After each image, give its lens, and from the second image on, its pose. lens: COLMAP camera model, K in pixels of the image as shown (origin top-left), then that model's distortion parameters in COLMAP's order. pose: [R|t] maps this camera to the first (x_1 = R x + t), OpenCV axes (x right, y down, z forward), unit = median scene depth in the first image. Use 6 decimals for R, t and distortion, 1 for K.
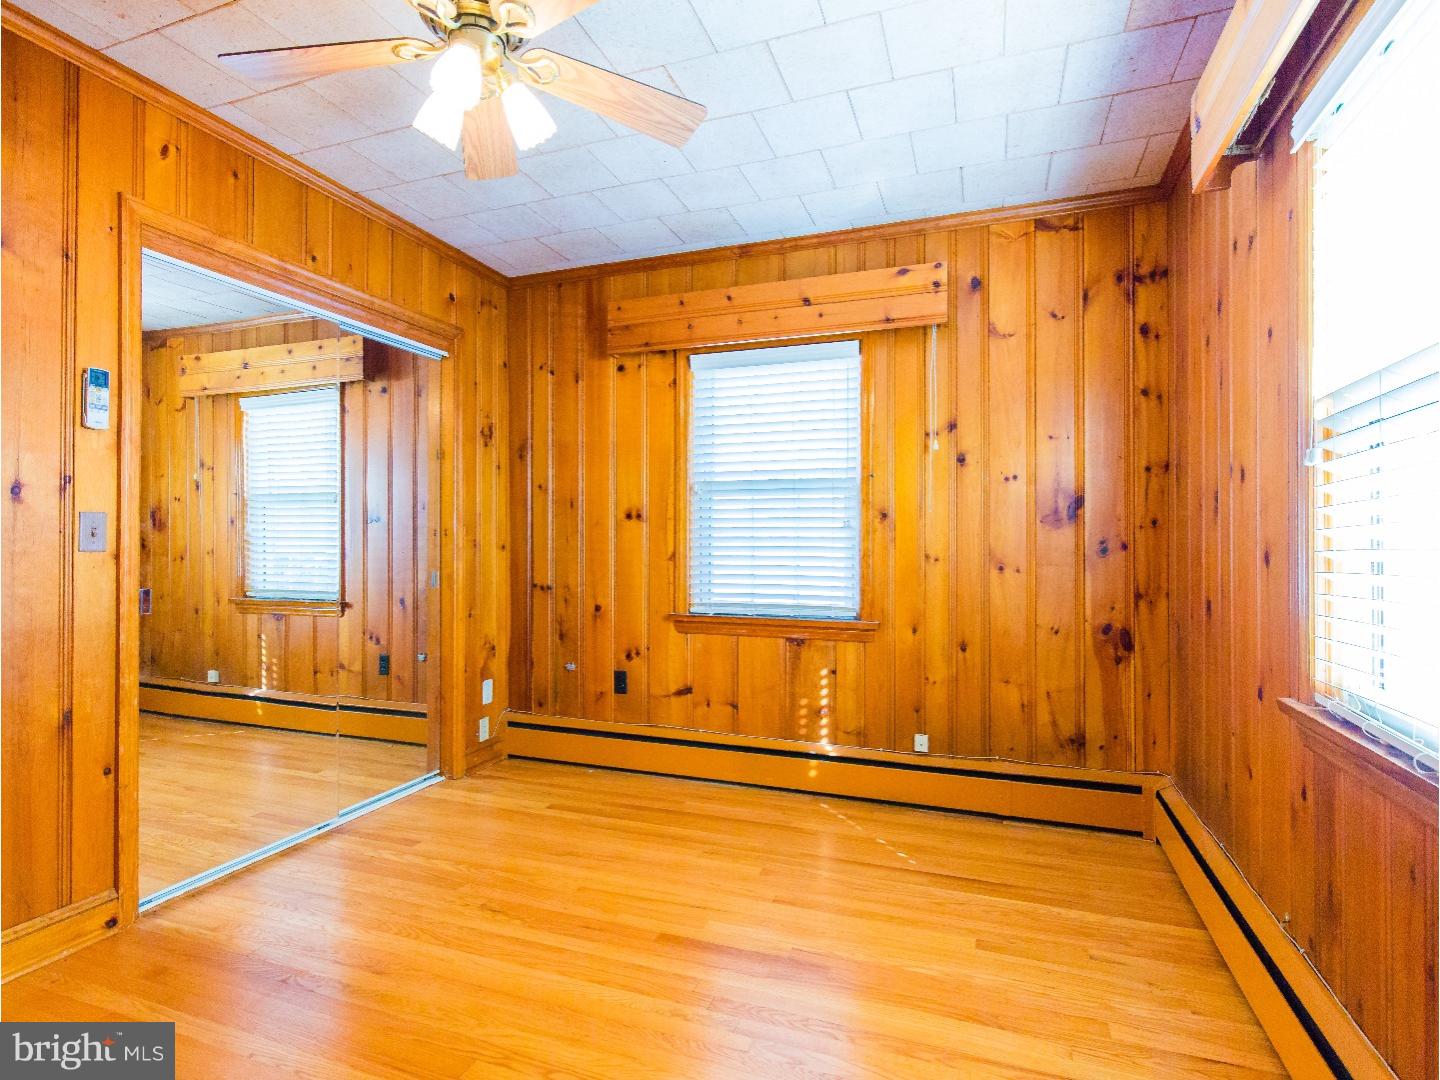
lens RADIAL K [[733.6, 0, 727.0], [0, 733.6, 541.5], [0, 0, 1]] dist [0.011341, -0.000493]
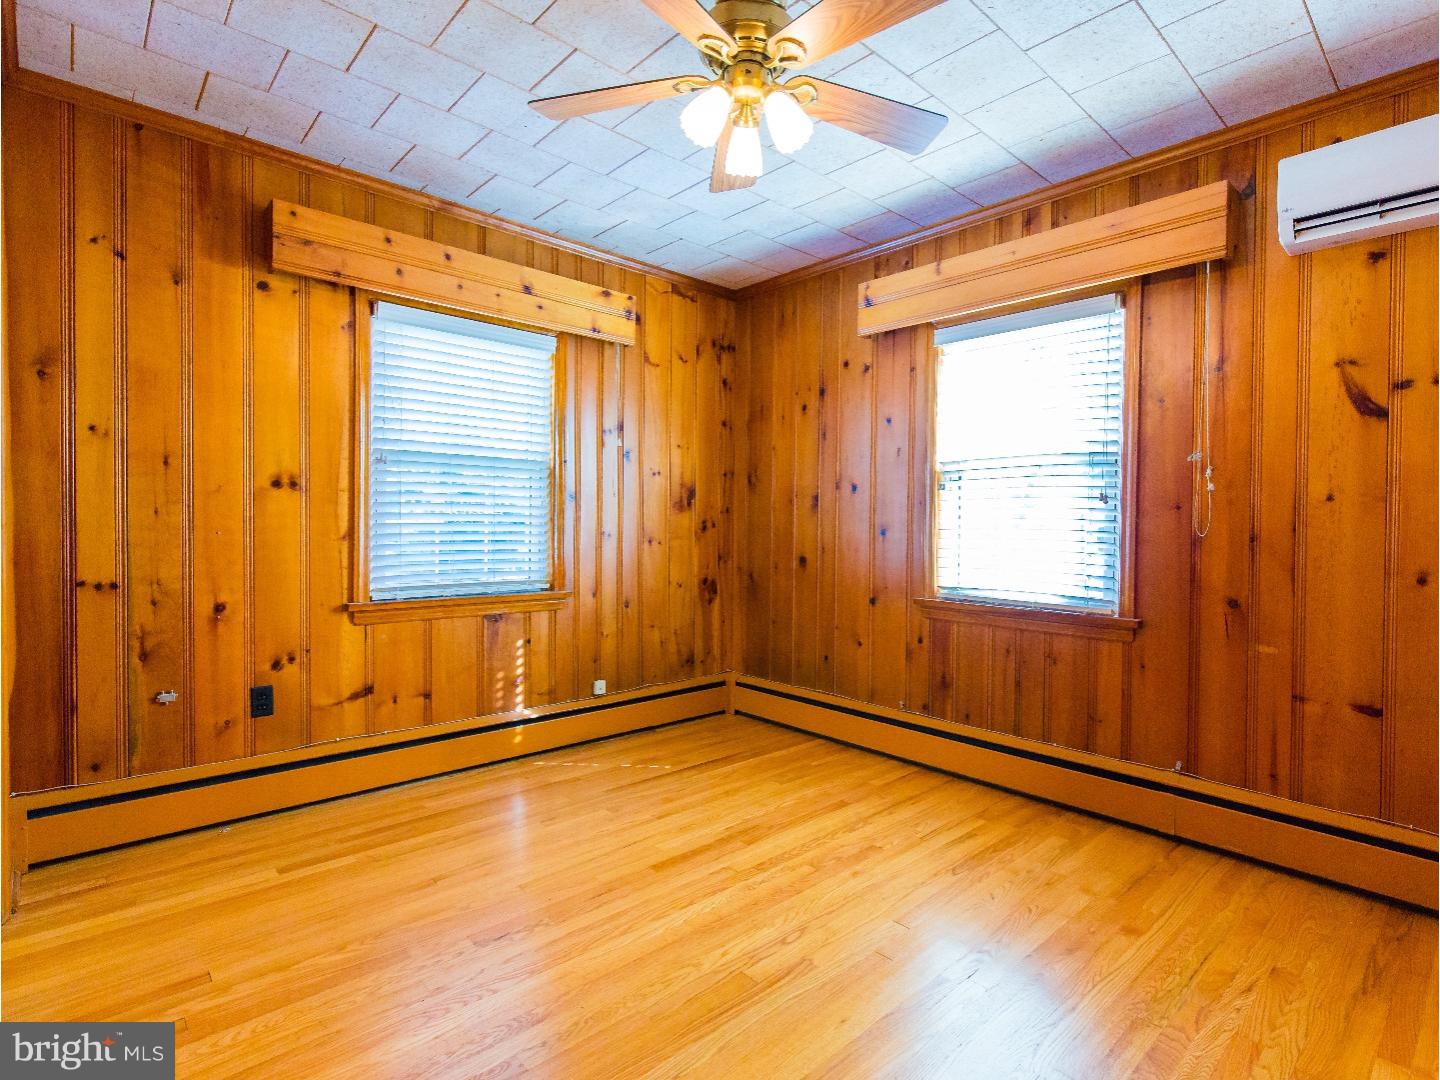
lens RADIAL K [[733.6, 0, 727.0], [0, 733.6, 541.5], [0, 0, 1]] dist [0.011341, -0.000493]
pose [[0.458496, -0.018488, 0.888504, -0.676057], [-0.011941, 0.999565, 0.026961, -0.000485], [-0.888616, -0.022971, 0.458076, 0.253589]]
